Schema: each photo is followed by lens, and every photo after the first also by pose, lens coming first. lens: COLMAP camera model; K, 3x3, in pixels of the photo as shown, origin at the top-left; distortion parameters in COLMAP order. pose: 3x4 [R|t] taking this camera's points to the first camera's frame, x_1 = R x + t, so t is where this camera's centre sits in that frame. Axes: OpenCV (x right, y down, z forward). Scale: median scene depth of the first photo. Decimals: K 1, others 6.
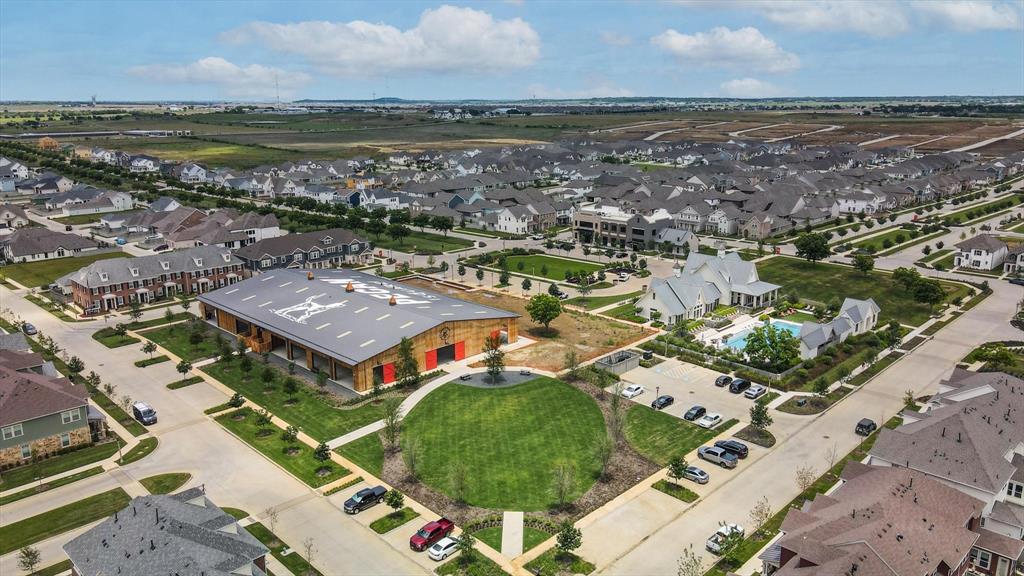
lens RADIAL K [[713.6, 0, 512.0], [0, 713.6, 288.0], [0, 0, 1]] dist [0.048840, 0.001517]
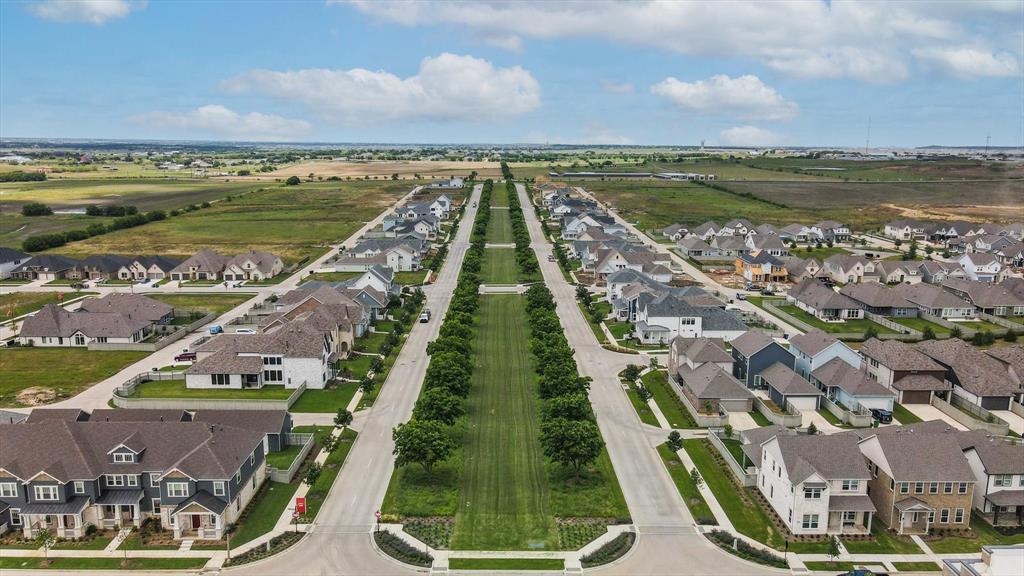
lens RADIAL K [[713.6, 0, 512.0], [0, 713.6, 288.0], [0, 0, 1]] dist [0.048840, 0.001517]
pose [[0.712921, 0.157993, -0.683214, 0.059983], [-0.198179, 0.979965, 0.019821, -0.077552], [0.672658, 0.121268, 0.729949, 0.304354]]
